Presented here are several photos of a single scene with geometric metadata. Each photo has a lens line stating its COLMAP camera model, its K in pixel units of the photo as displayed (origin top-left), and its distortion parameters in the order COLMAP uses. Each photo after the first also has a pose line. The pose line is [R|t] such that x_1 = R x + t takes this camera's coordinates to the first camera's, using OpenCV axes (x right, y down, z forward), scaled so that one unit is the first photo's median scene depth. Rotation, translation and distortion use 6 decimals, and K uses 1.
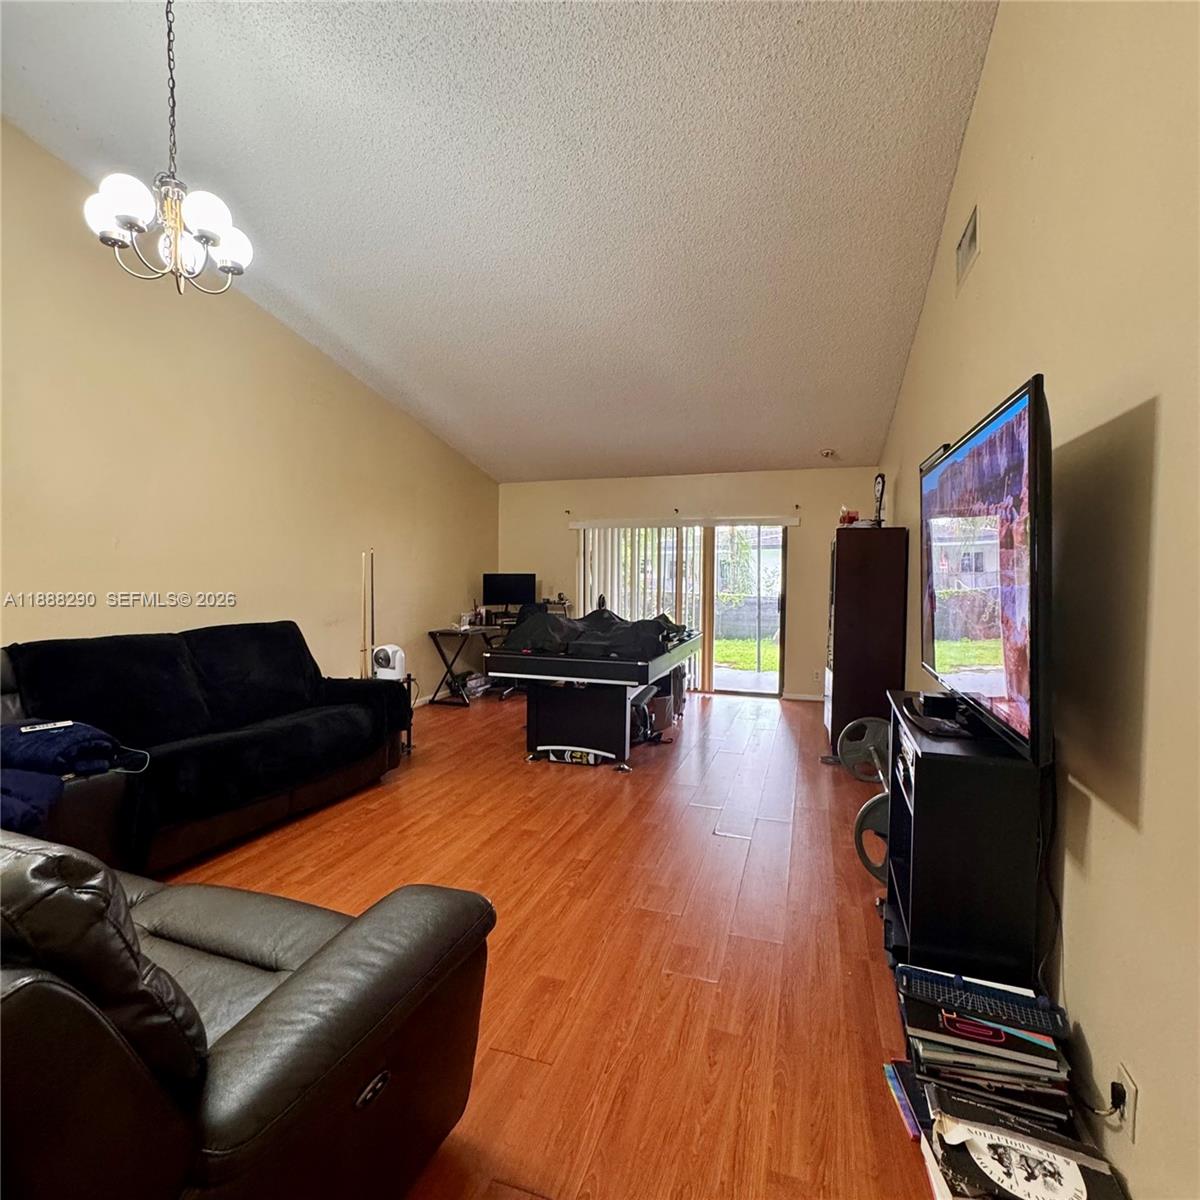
lens RADIAL K [[635.2, 0, 601.6], [0, 635.2, 606.2], [0, 0, 1]] dist [0.002547, -0.000812]
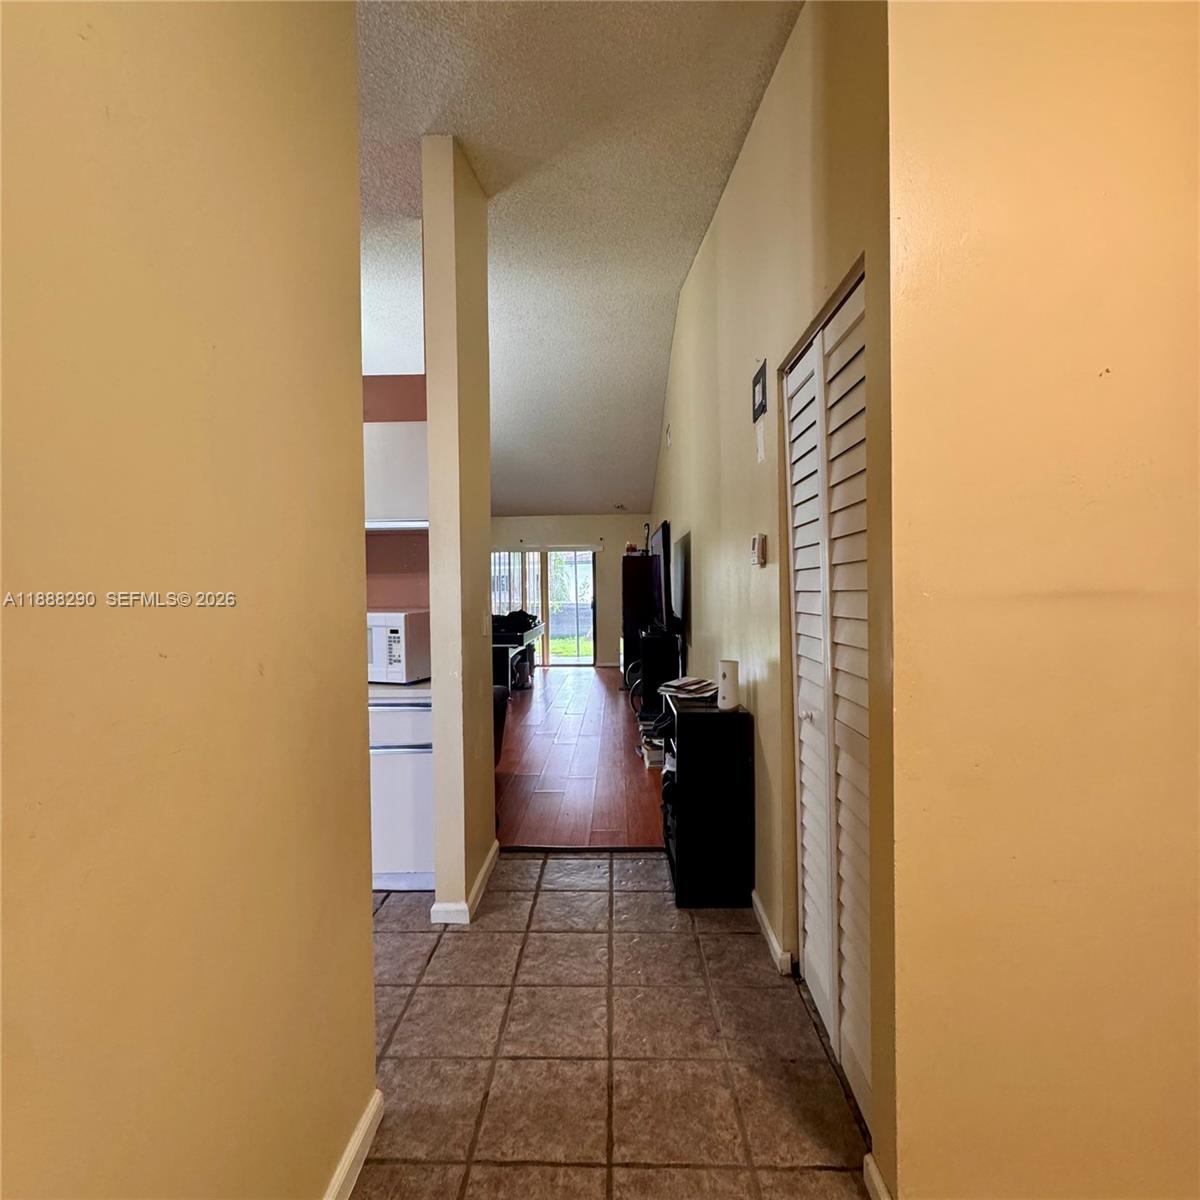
lens RADIAL K [[635.2, 0, 600.3], [0, 635.2, 598.4], [0, 0, 1]] dist [0.002547, -0.000812]
pose [[0.958682, -0.023329, 0.283522, -0.137999], [0.032211, 0.999124, -0.026705, 0.027699], [-0.282651, 0.034734, 0.958594, -0.481950]]
